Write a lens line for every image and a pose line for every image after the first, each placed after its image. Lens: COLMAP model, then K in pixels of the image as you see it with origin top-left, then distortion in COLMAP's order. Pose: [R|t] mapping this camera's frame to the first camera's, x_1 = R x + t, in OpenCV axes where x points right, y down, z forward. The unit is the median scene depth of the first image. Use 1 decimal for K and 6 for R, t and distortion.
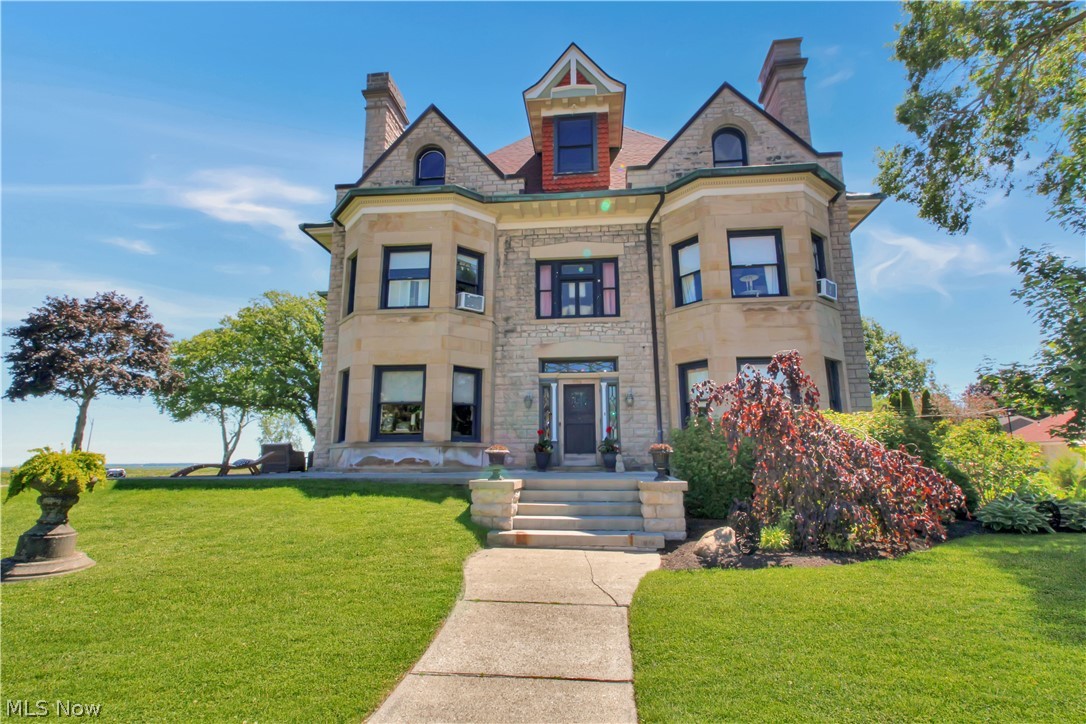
lens RADIAL K [[512.5, 0, 539.9], [0, 512.5, 356.9], [0, 0, 1]] dist [0.001140, 0.000320]
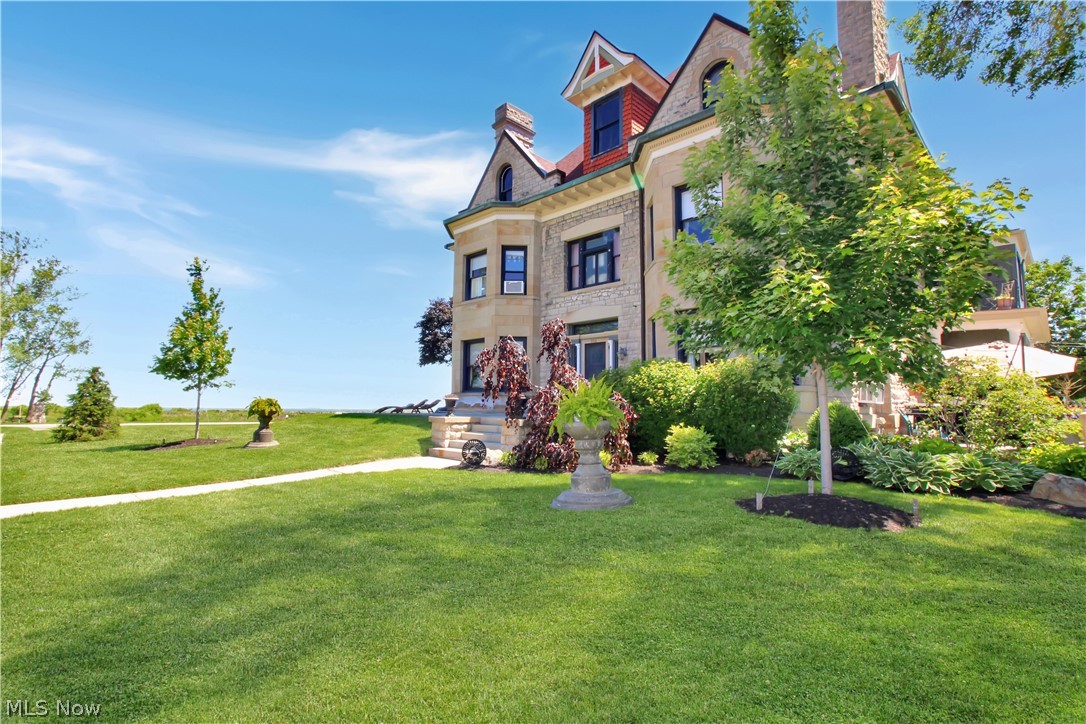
lens RADIAL K [[512.5, 0, 539.9], [0, 512.5, 356.9], [0, 0, 1]] dist [0.001140, 0.000320]
pose [[0.783873, -0.053025, -0.618653, 0.679998], [0.111627, 0.992148, 0.056401, 0.004391], [0.610805, -0.113270, 0.783637, -0.010868]]
